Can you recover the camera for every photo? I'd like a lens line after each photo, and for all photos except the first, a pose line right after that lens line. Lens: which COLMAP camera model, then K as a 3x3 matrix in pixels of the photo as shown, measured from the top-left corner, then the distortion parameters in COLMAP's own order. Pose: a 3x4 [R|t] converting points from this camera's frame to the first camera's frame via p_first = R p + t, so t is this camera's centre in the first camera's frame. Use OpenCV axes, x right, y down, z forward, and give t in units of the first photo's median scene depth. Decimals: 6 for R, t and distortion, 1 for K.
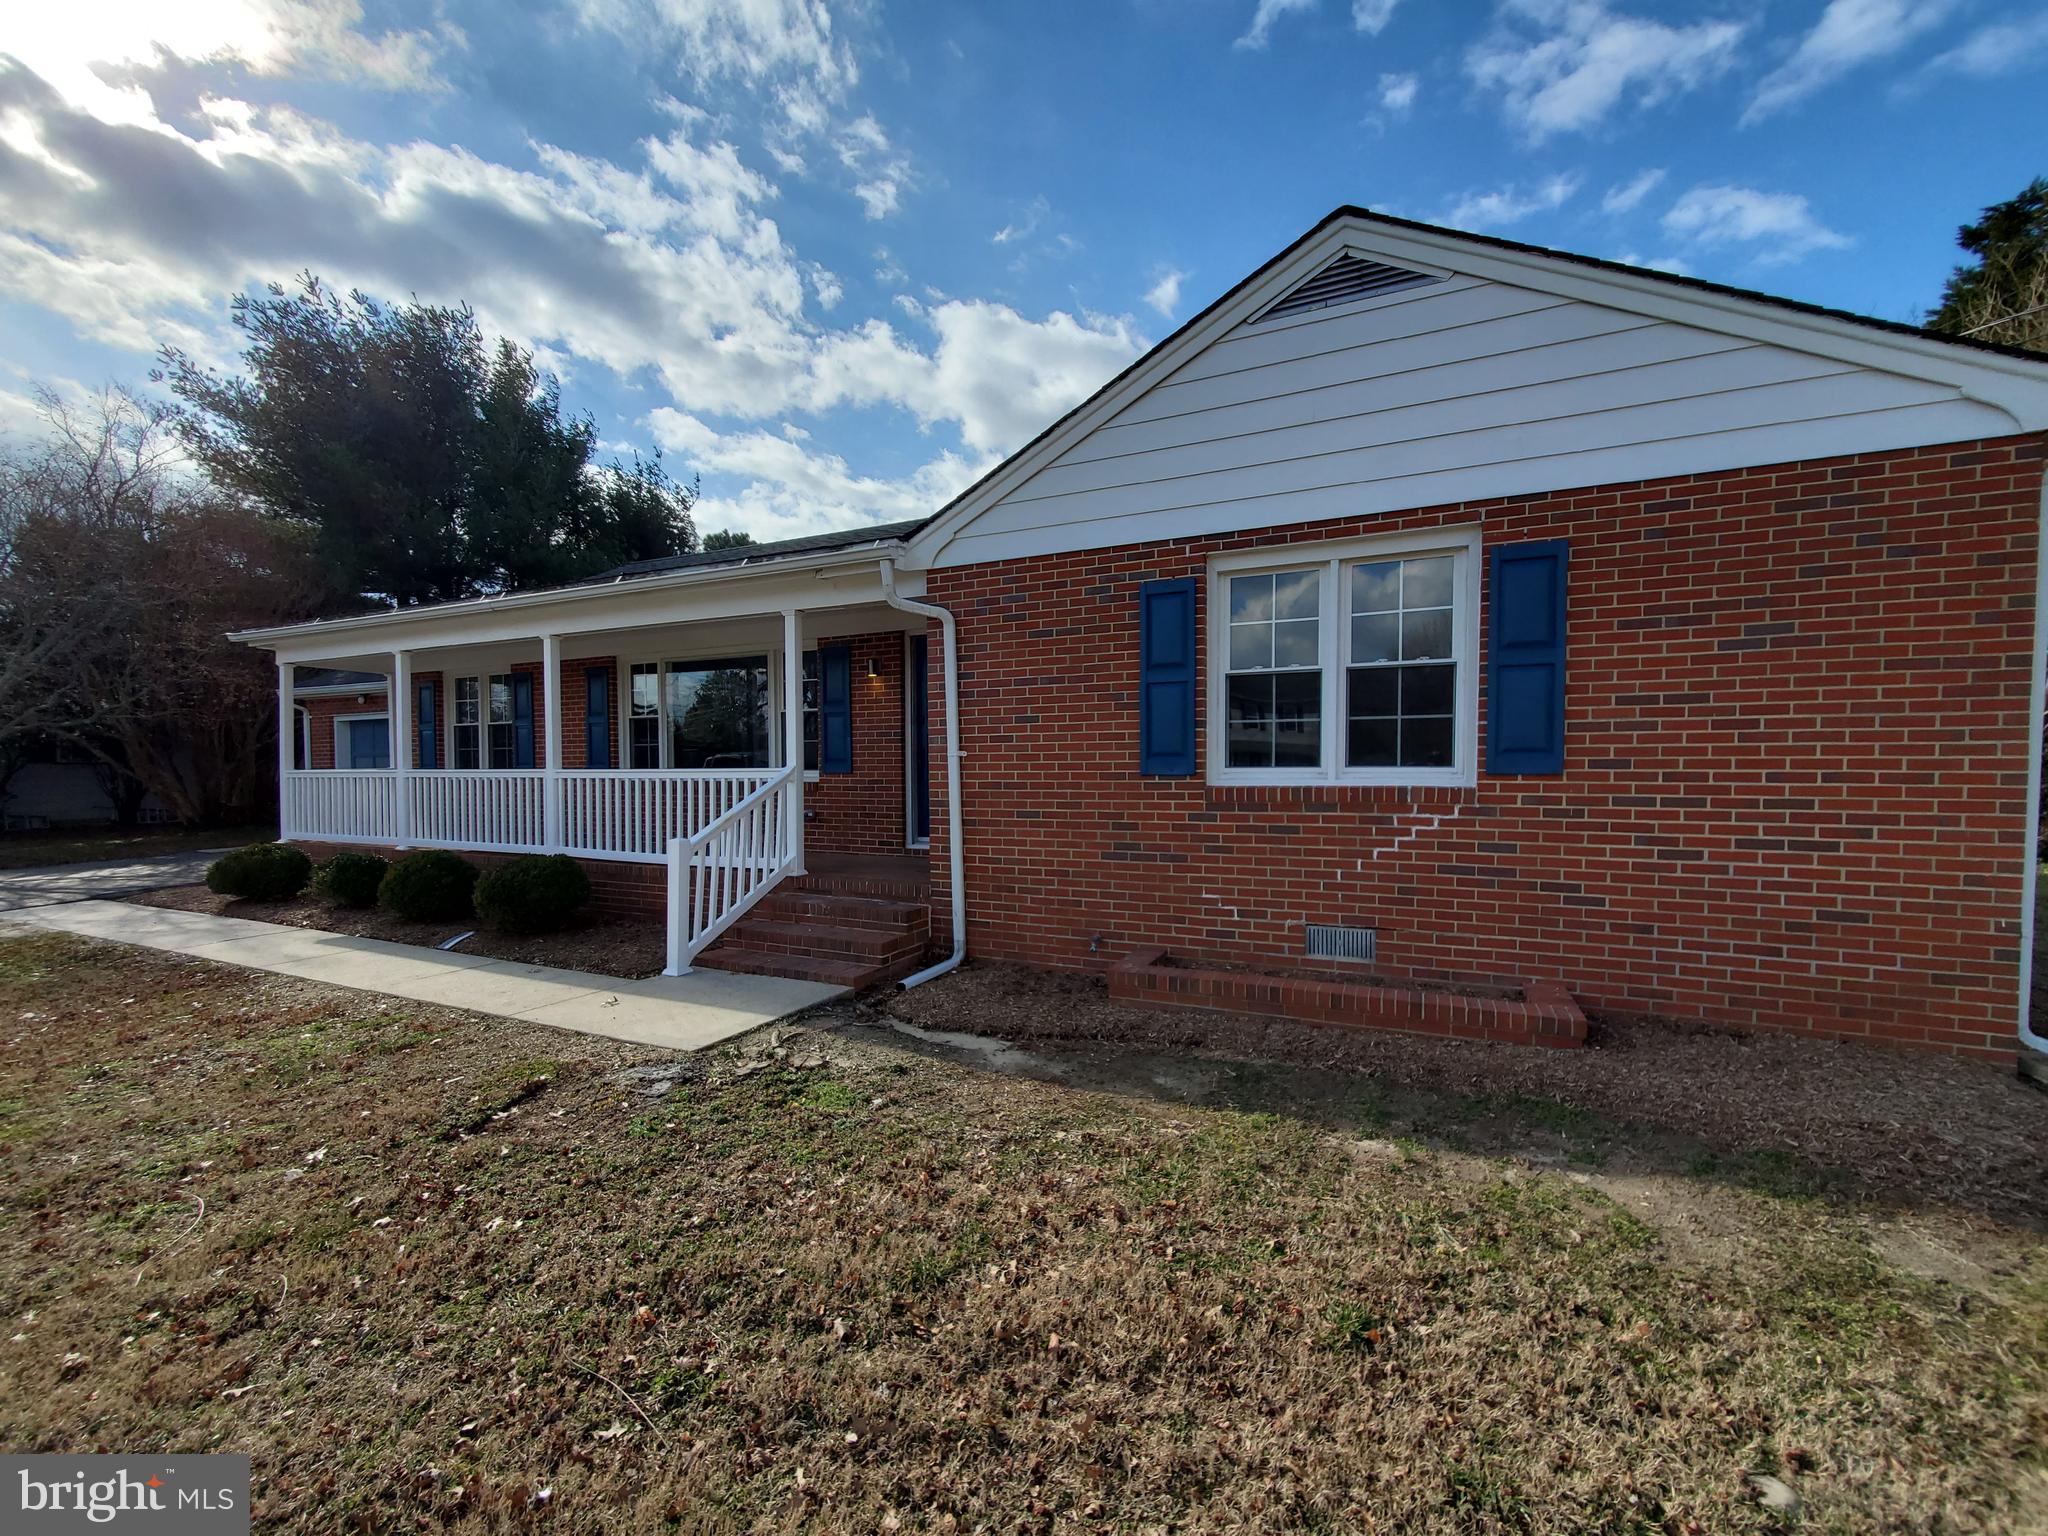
lens RADIAL K [[807.5, 0, 1037.2], [0, 807.5, 784.4], [0, 0, 1]] dist [0.007600, -0.001716]
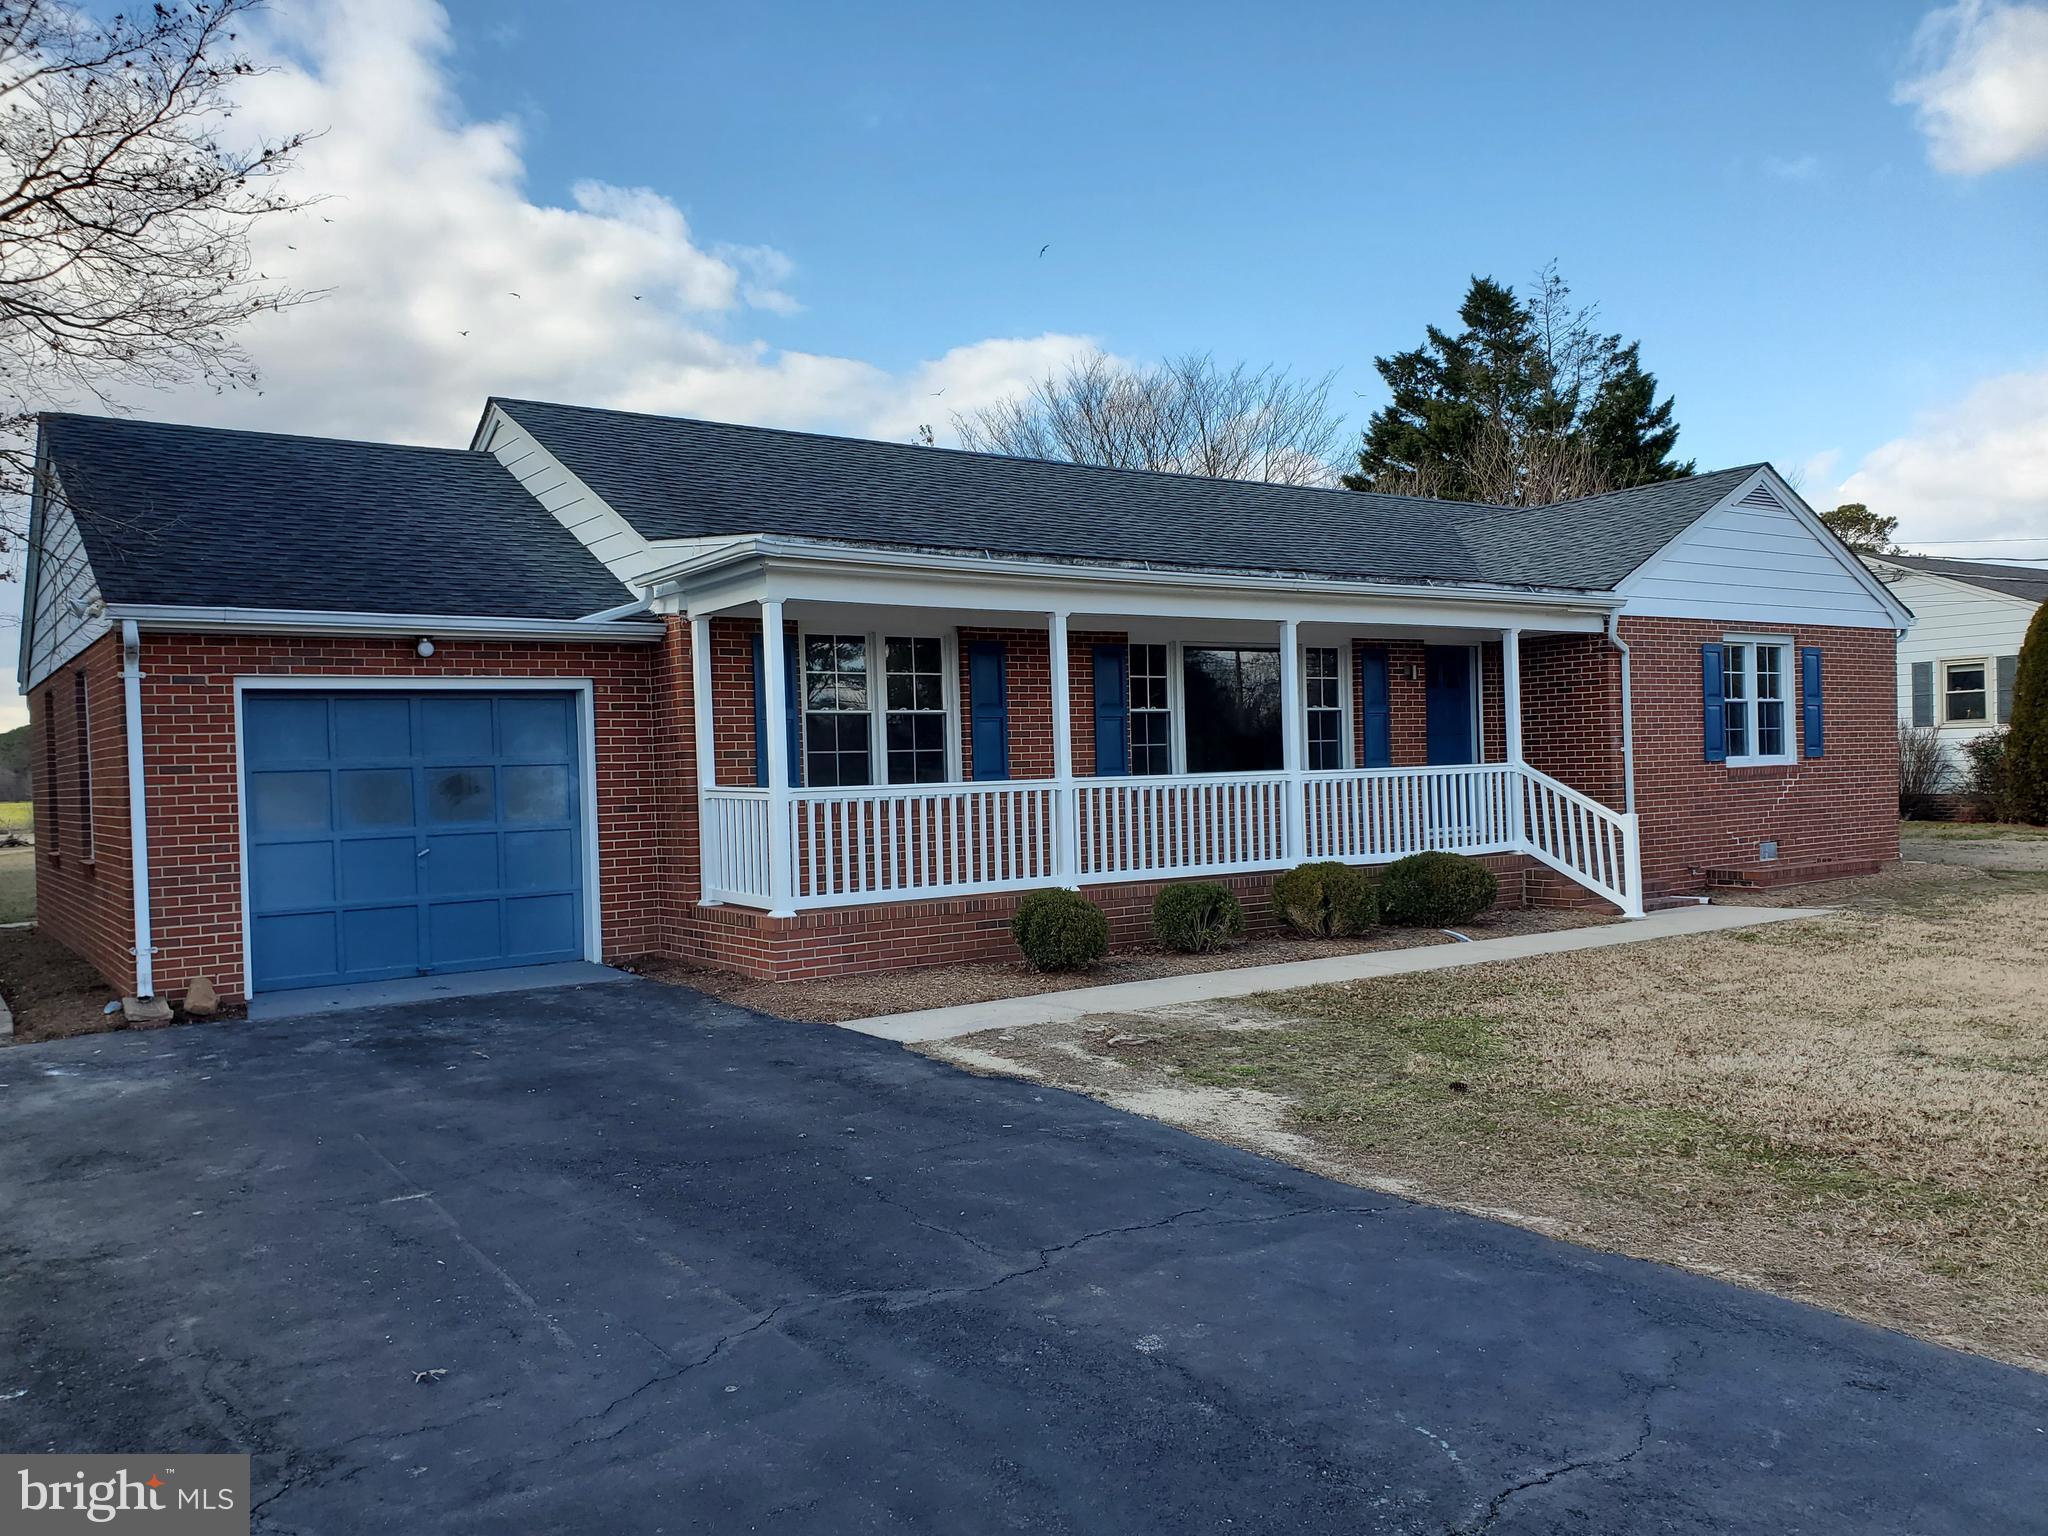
lens RADIAL K [[1577.2, 0, 1017.4], [0, 1577.2, 769.2], [0, 0, 1]] dist [0.057398, -0.044335]
pose [[0.506078, -0.007538, 0.862455, -3.102520], [0.049867, 0.998545, -0.020534, 0.000279], [-0.861045, 0.053400, 0.505717, 0.541225]]
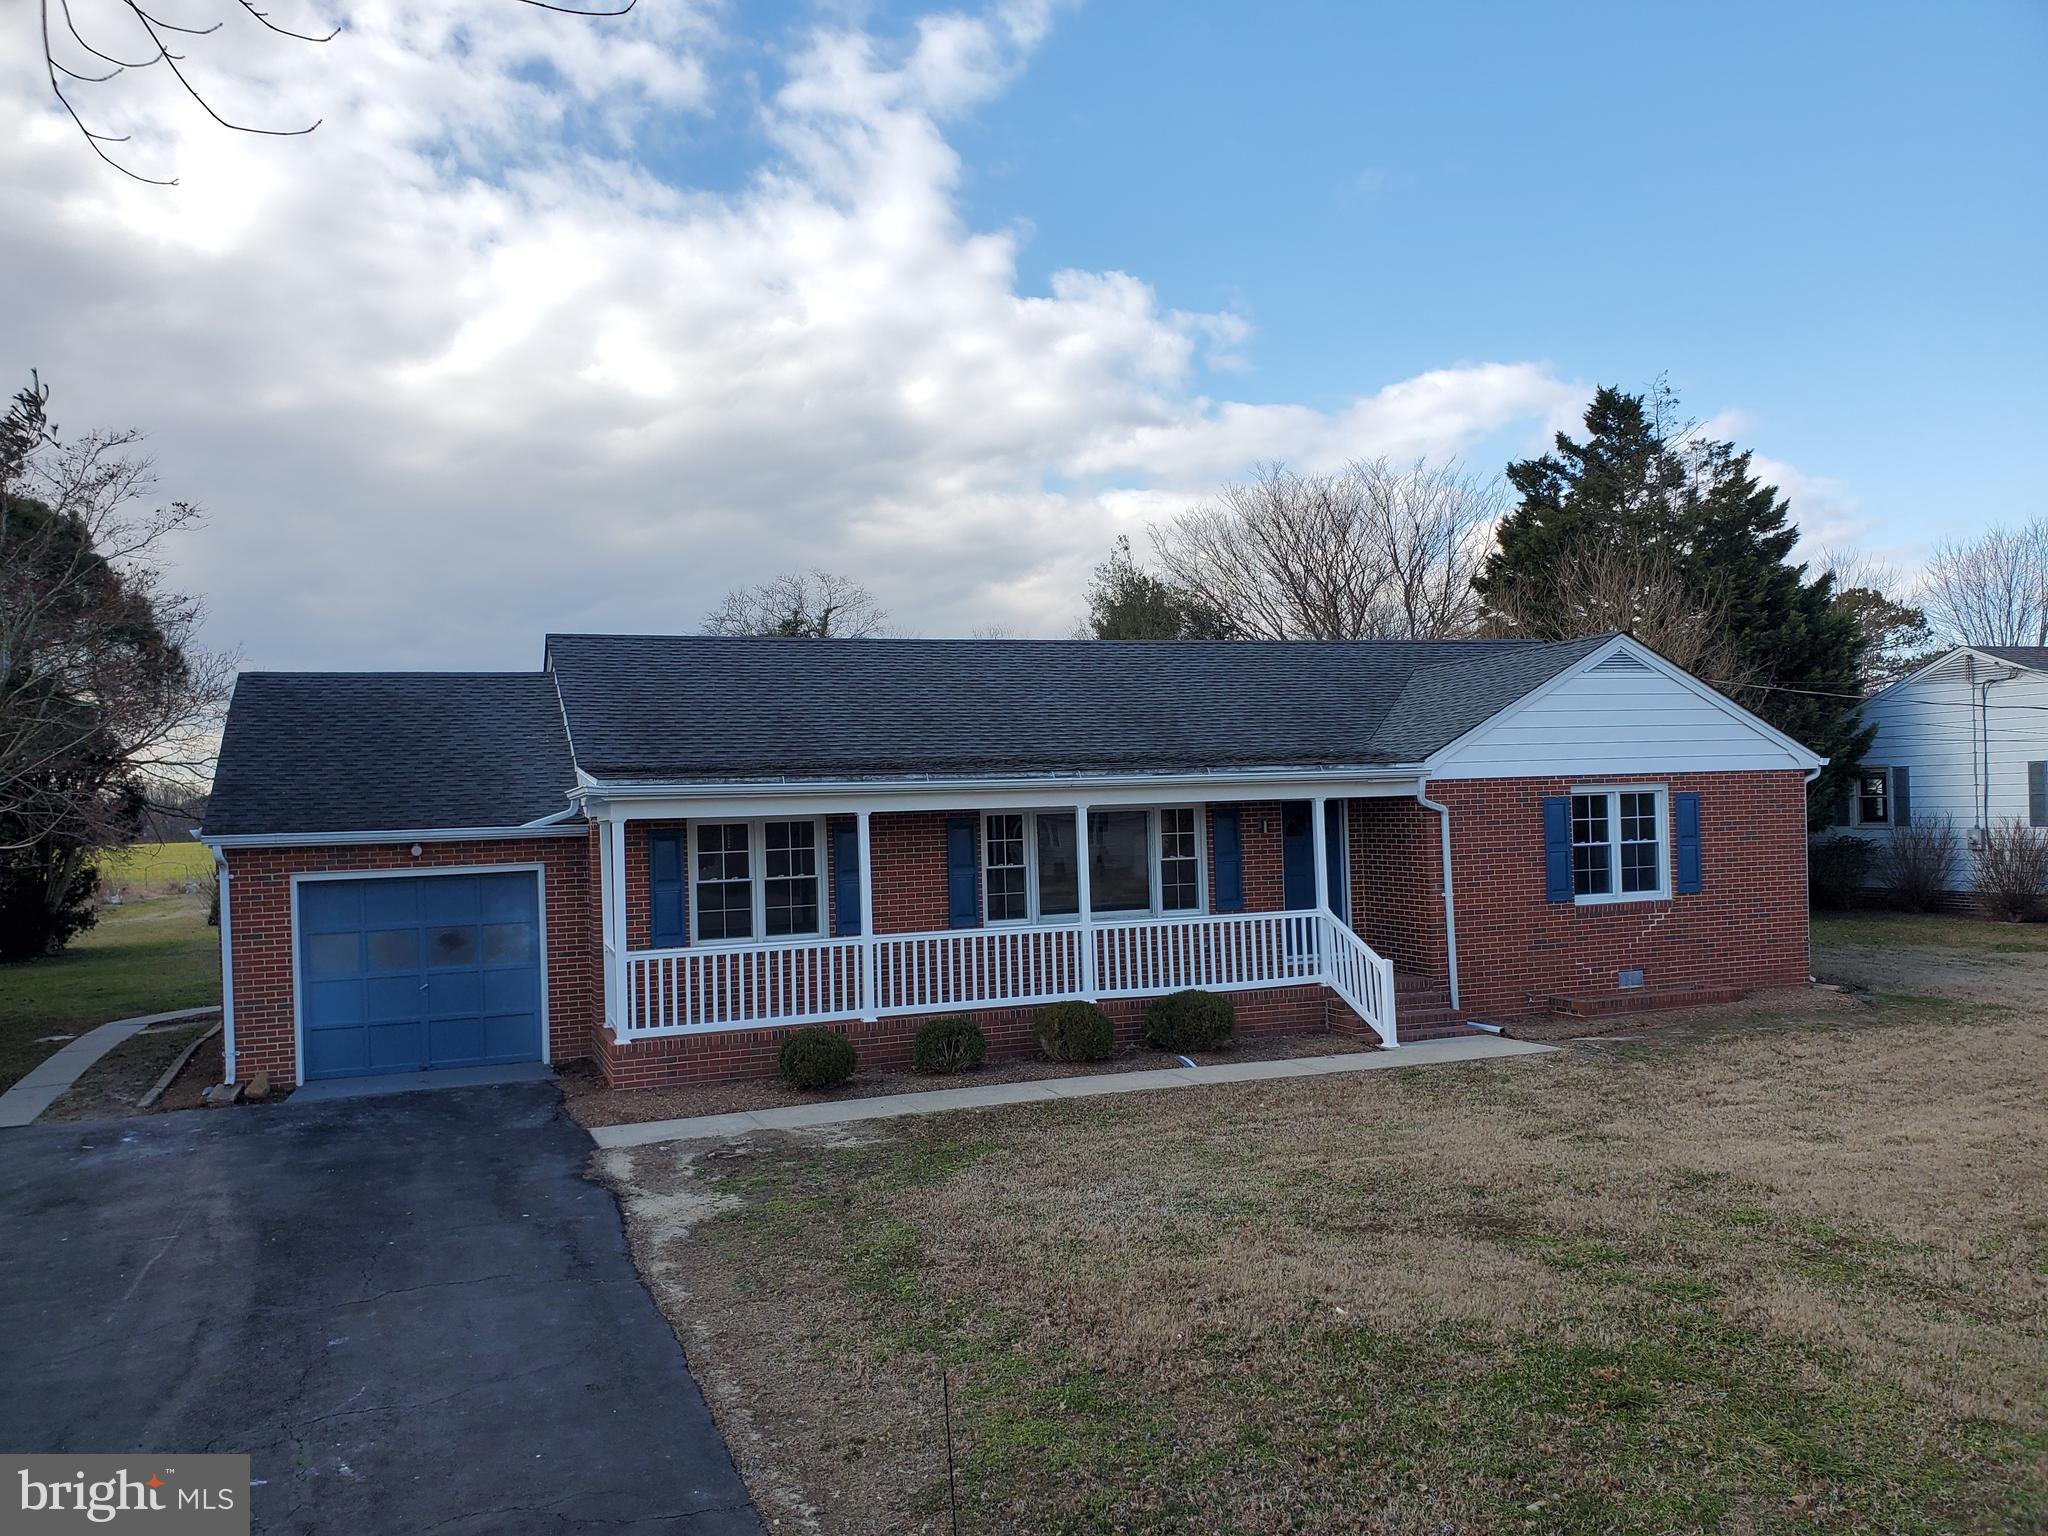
lens RADIAL K [[1577.2, 0, 1039.2], [0, 1577.2, 762.4], [0, 0, 1]] dist [0.057398, -0.044335]
pose [[0.706174, 0.004140, 0.708027, -3.032165], [0.046289, 0.997574, -0.052001, -0.180836], [-0.706524, 0.069496, 0.704269, -0.695798]]
